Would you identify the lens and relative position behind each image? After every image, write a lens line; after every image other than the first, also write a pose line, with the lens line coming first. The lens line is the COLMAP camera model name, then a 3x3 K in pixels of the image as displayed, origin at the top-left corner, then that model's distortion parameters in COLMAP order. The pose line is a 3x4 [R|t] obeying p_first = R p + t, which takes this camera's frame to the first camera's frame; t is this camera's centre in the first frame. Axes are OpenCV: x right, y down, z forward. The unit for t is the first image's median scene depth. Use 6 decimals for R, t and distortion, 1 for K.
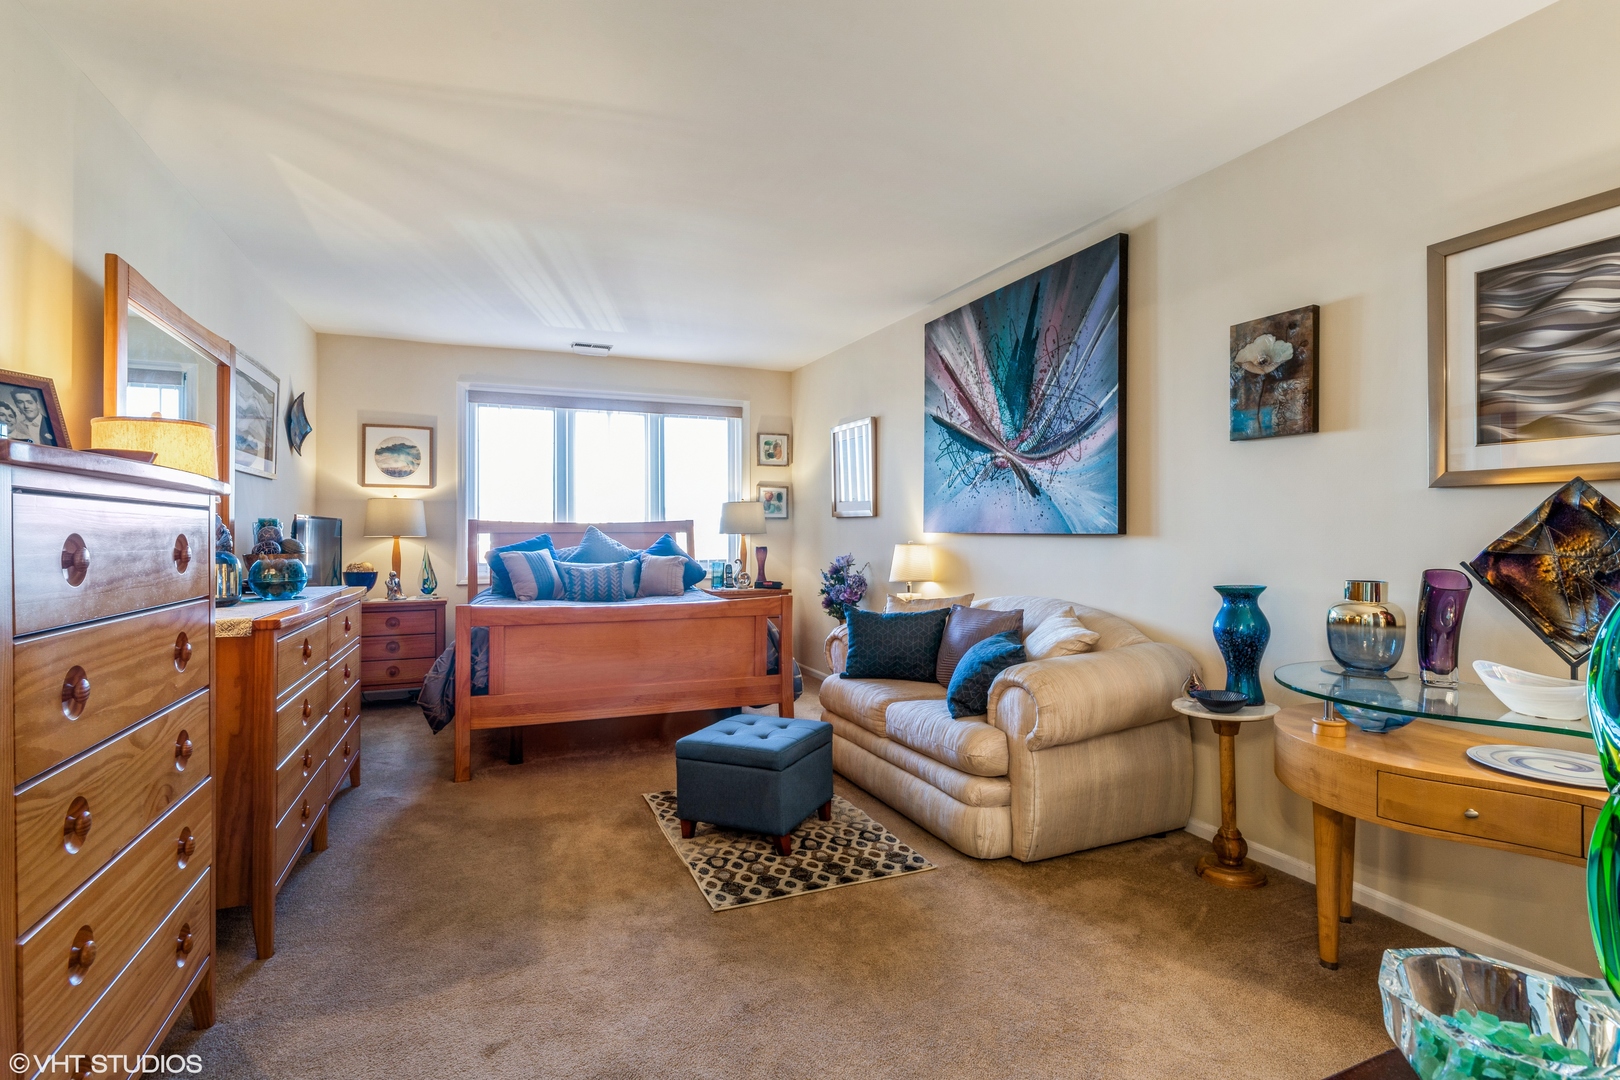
lens RADIAL K [[791.2, 0, 811.0], [0, 791.2, 538.0], [0, 0, 1]] dist [-0.002244, 0.000143]
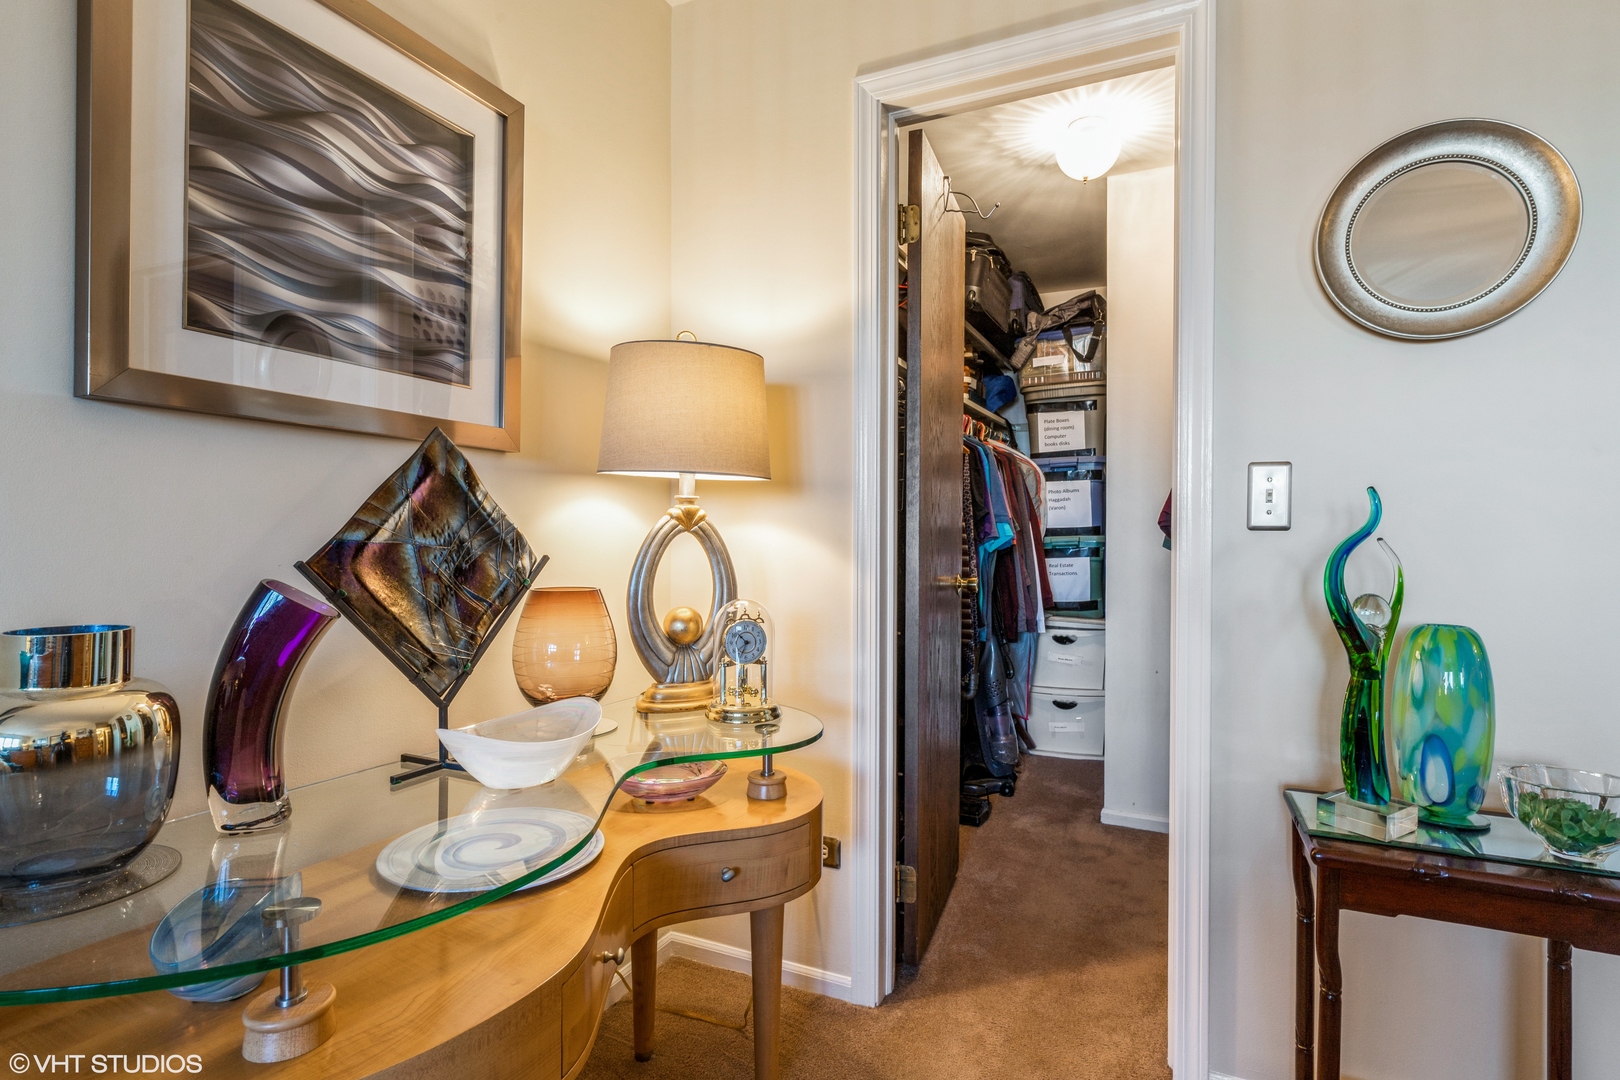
lens RADIAL K [[791.2, 0, 811.9], [0, 791.2, 539.9], [0, 0, 1]] dist [-0.002244, 0.000143]
pose [[-0.670758, -0.016577, 0.741491, 0.222188], [-0.003832, 0.999814, 0.018886, 0.004286], [-0.741666, 0.009827, -0.670697, 1.090284]]
